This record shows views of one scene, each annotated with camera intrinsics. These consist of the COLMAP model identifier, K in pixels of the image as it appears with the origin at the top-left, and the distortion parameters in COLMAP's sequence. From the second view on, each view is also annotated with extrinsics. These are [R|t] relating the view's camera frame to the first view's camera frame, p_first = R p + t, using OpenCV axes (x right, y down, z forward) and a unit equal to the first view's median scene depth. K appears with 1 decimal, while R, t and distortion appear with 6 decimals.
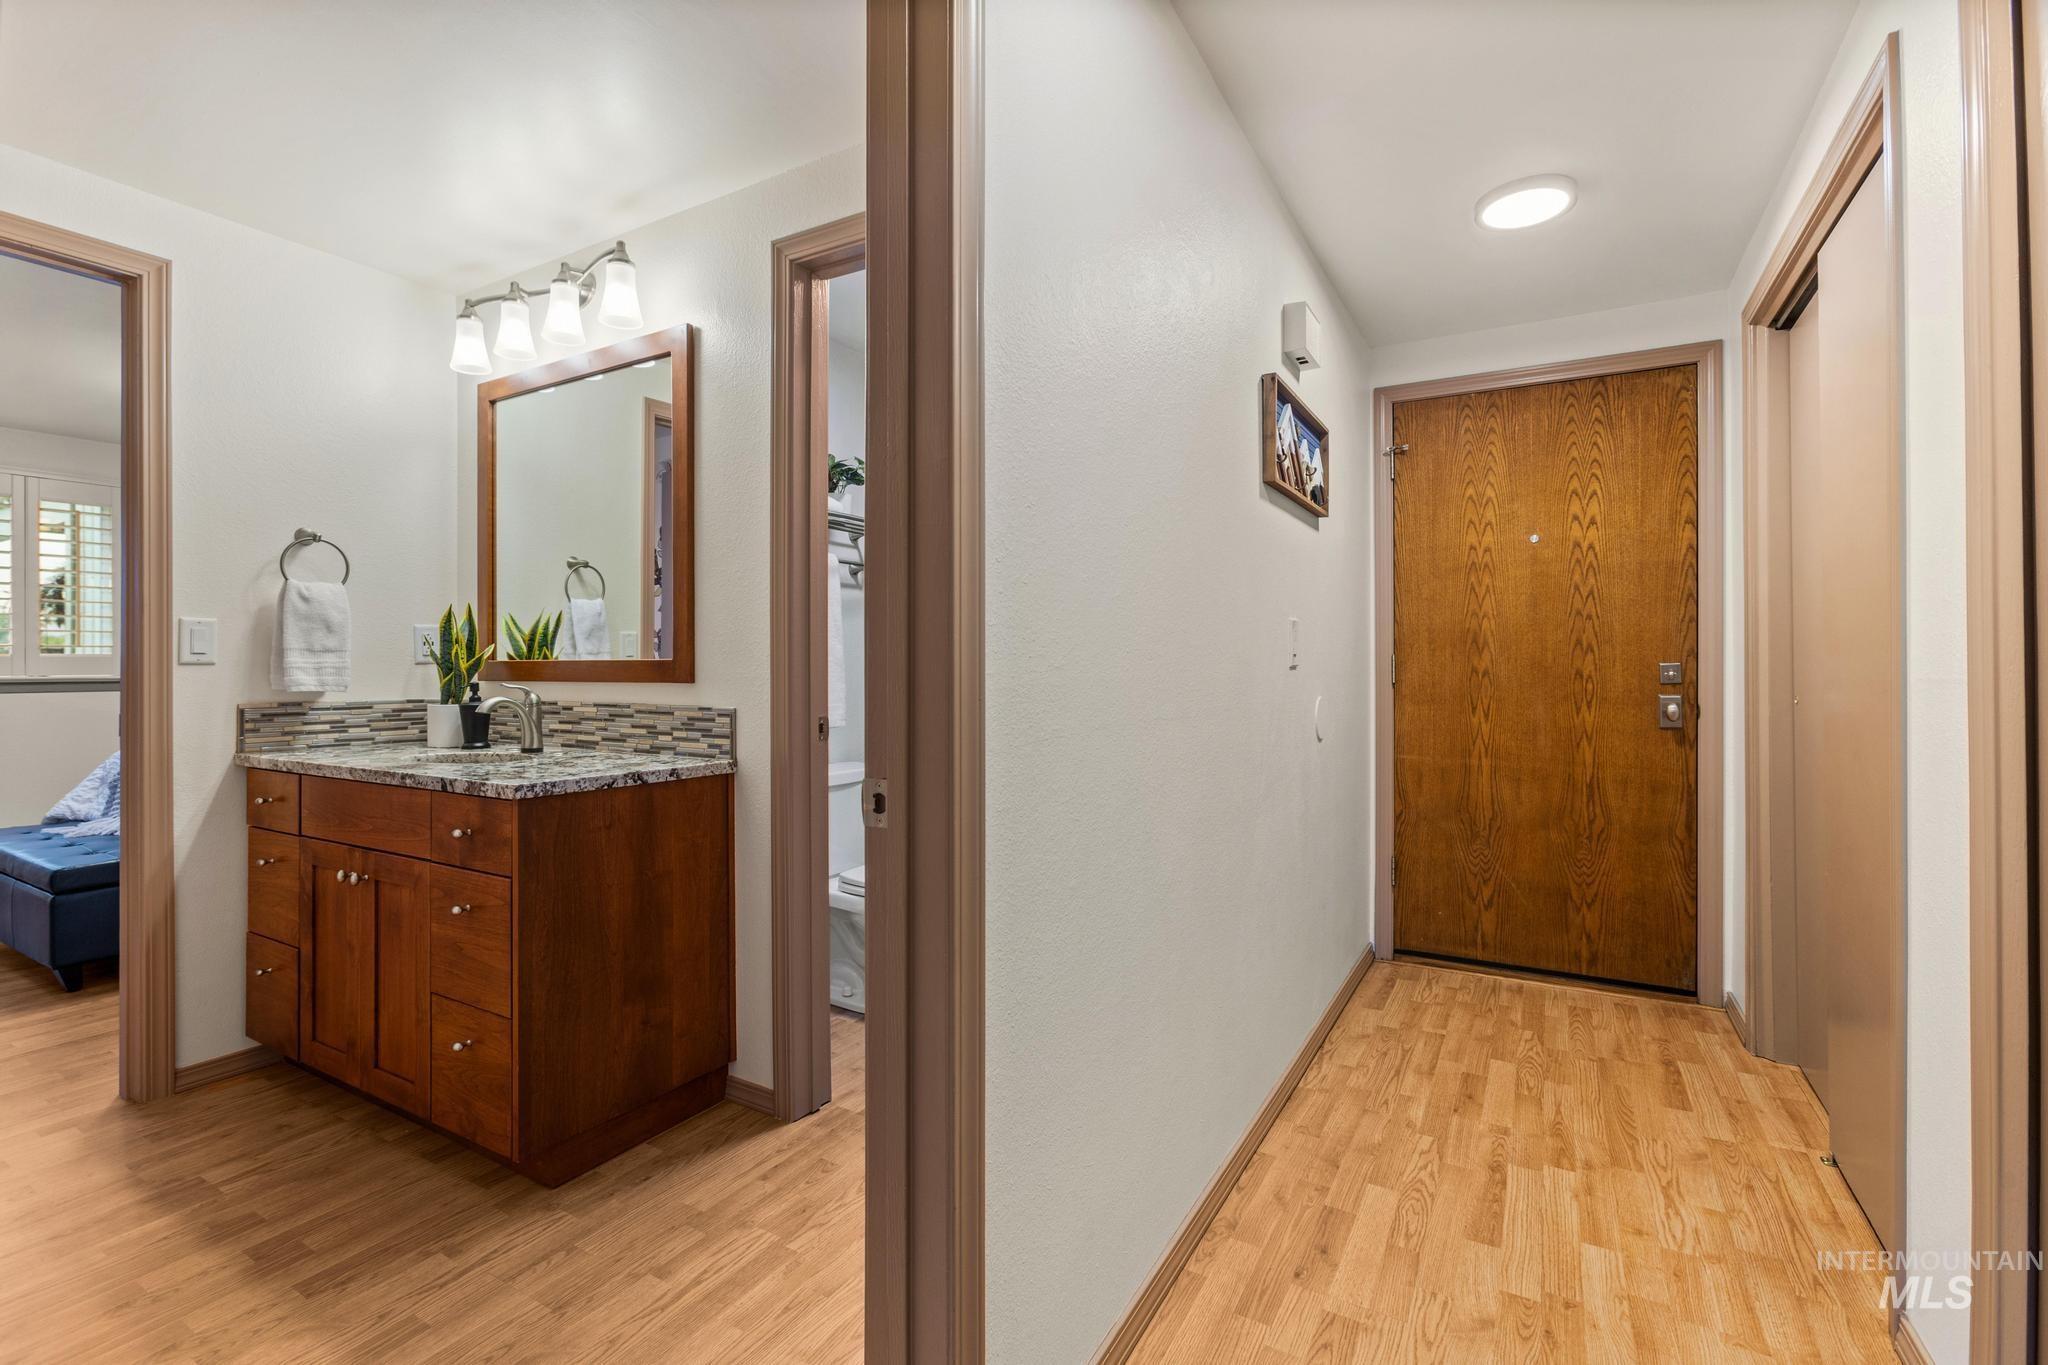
lens RADIAL K [[902.1, 0, 1015.2], [0, 902.1, 665.1], [0, 0, 1]] dist [0.001262, 0.000294]
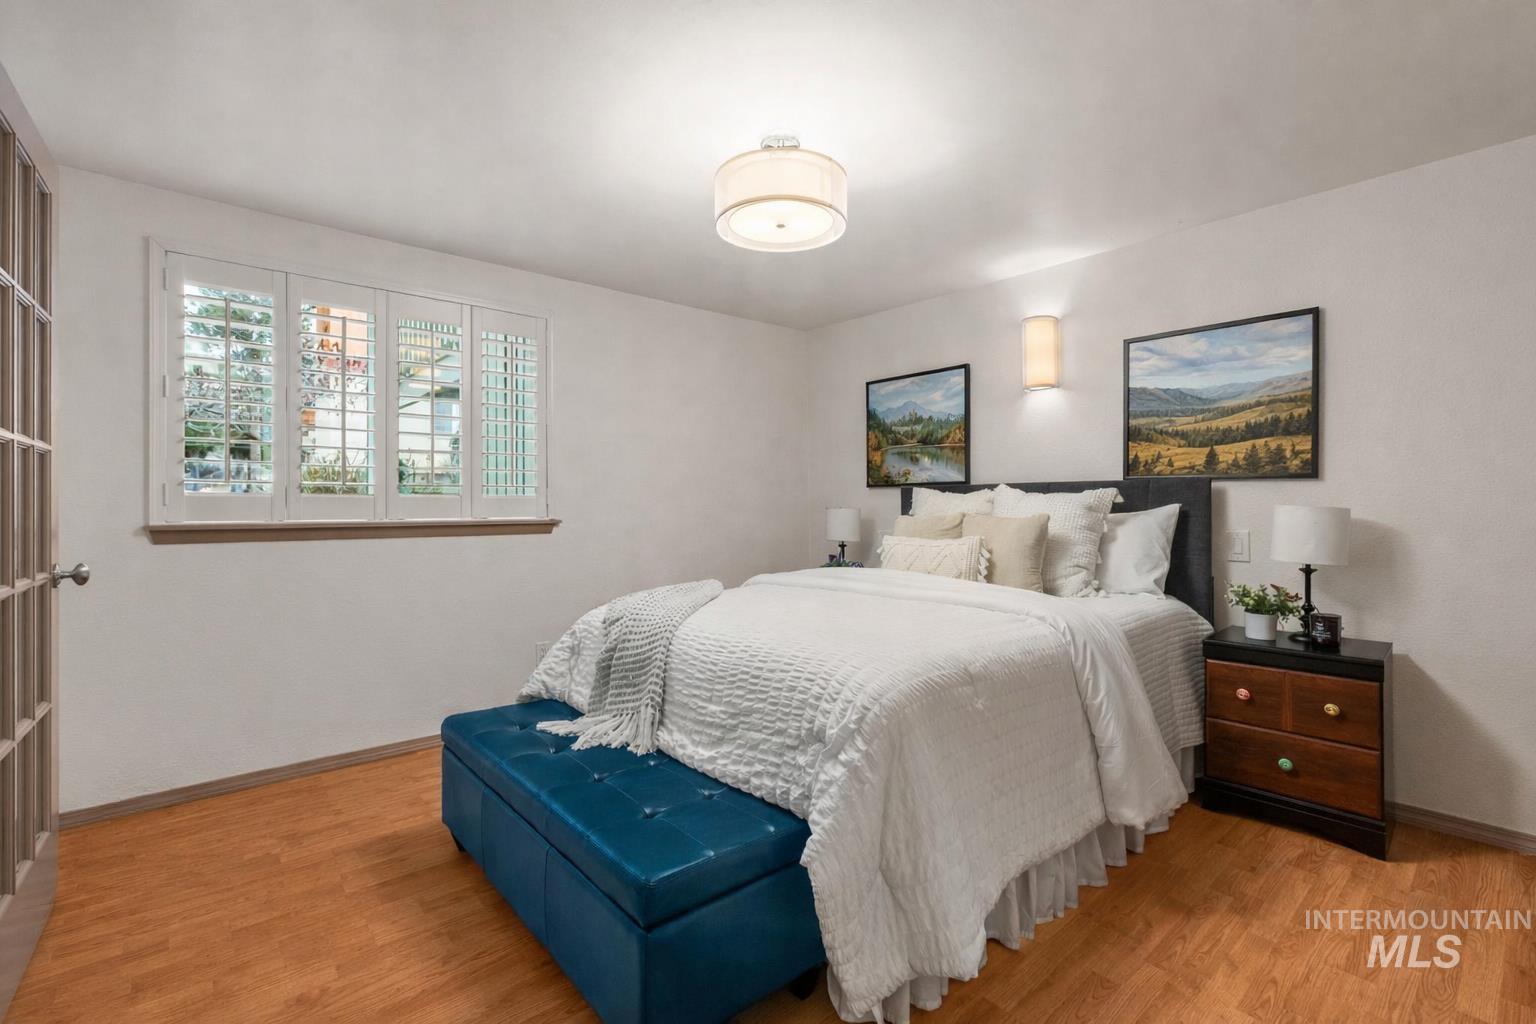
lens RADIAL K [[682.3, 0, 772.8], [0, 682.3, 504.7], [0, 0, 1]] dist [-0.018675, 0.009480]
pose [[0.950575, 0.002061, -0.310487, -1.047696], [-0.002545, 0.999996, -0.001152, -0.007148], [0.310484, 0.001885, 0.950577, 0.768014]]
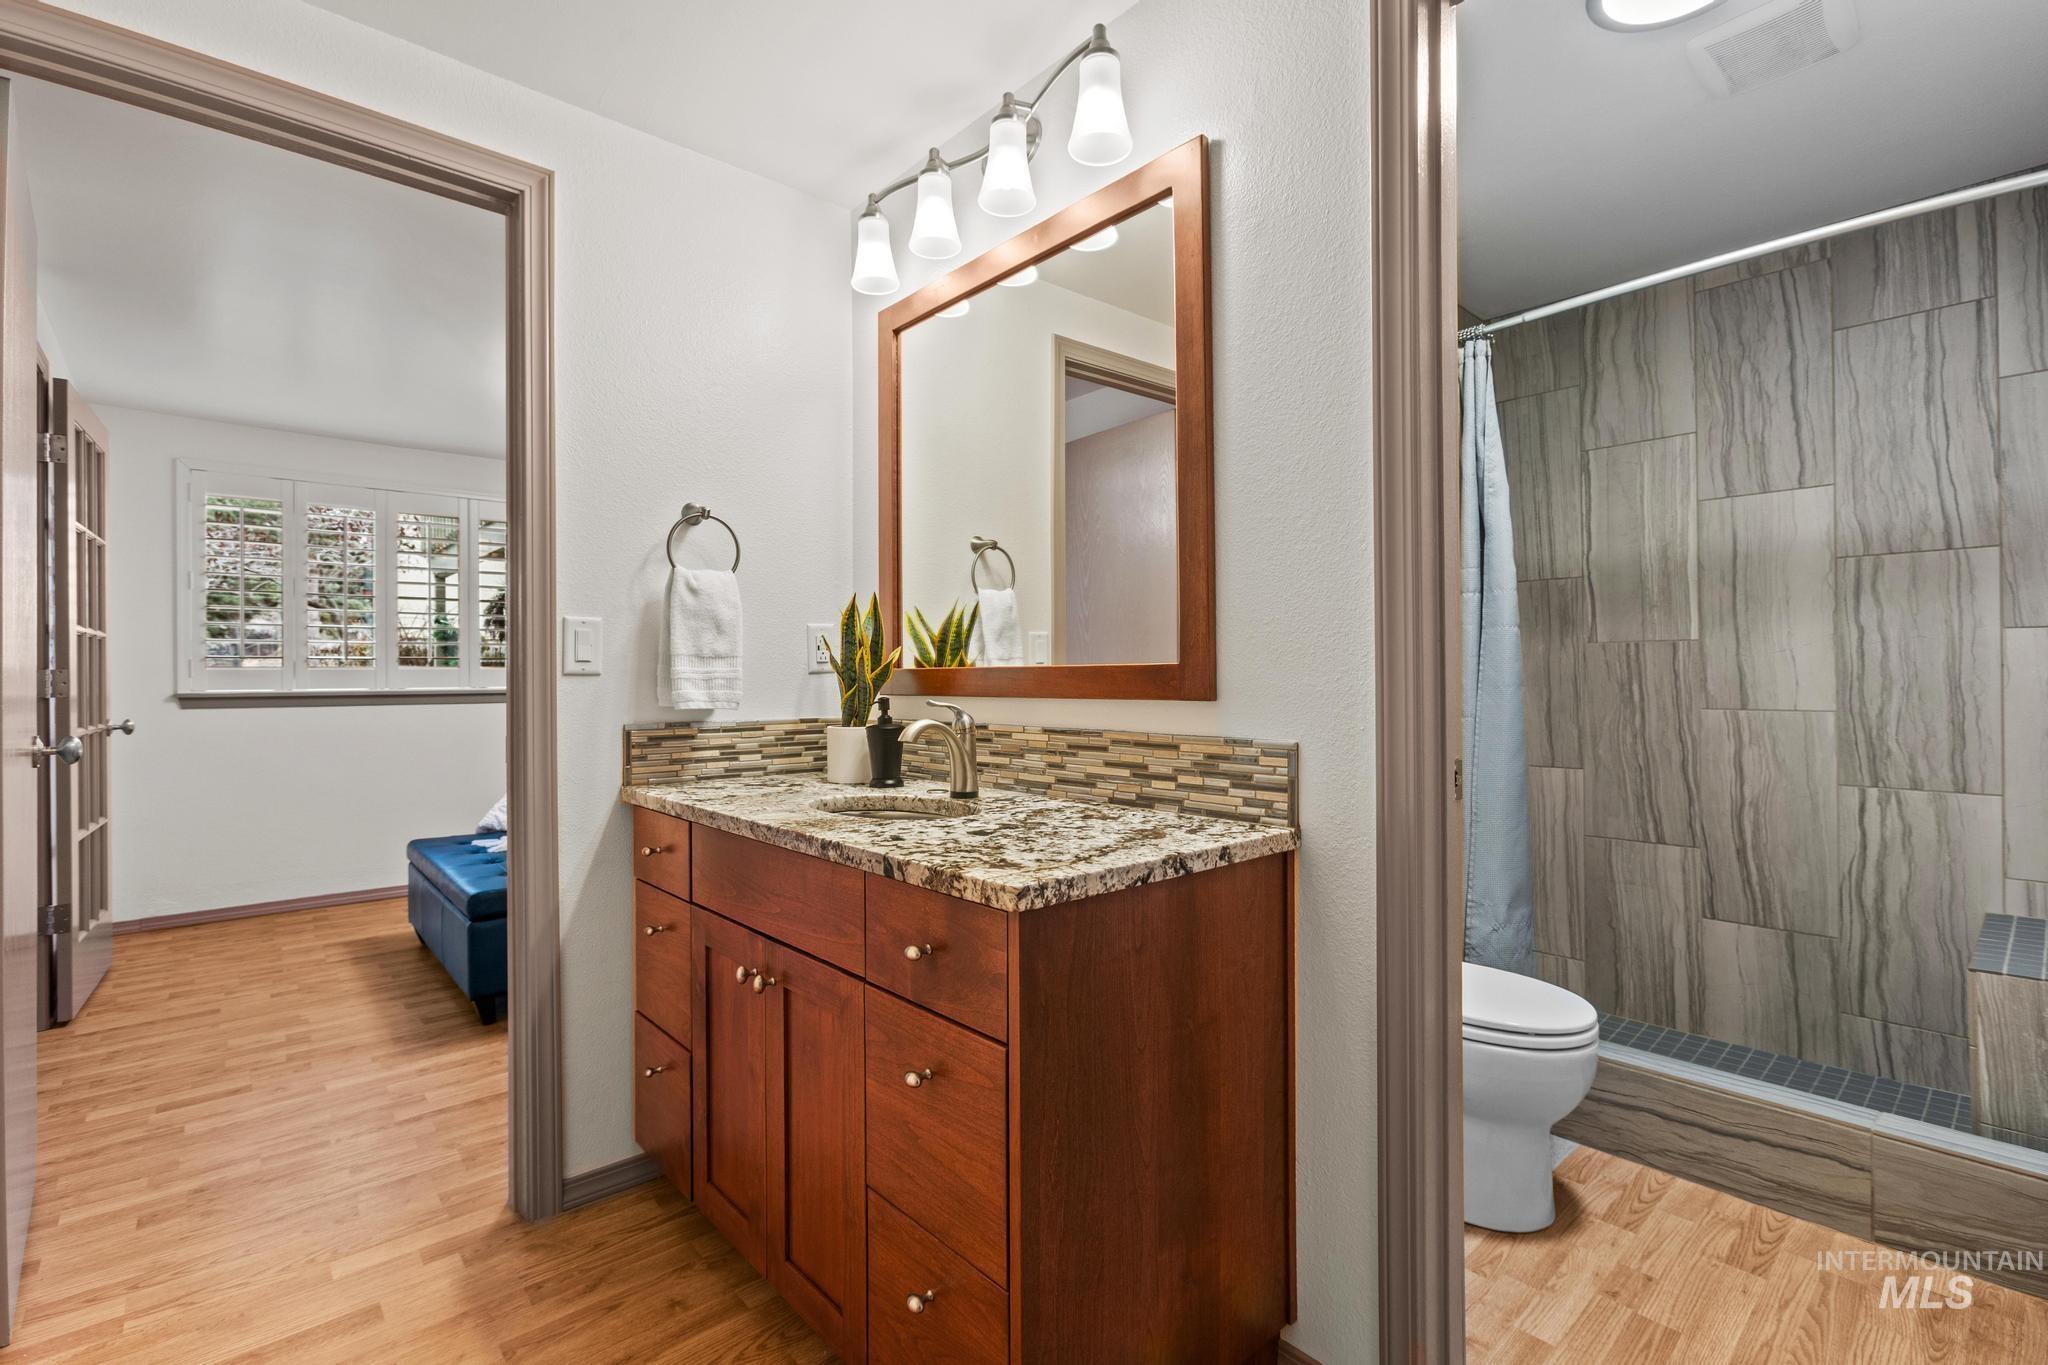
lens RADIAL K [[909.8, 0, 1030.5], [0, 909.8, 672.8], [0, 0, 1]] dist [-0.018675, 0.009480]
pose [[0.953946, -0.007100, -0.299894, -0.273361], [0.006373, 0.999974, -0.003400, 0.002196], [0.299910, 0.001332, 0.953967, 0.338567]]
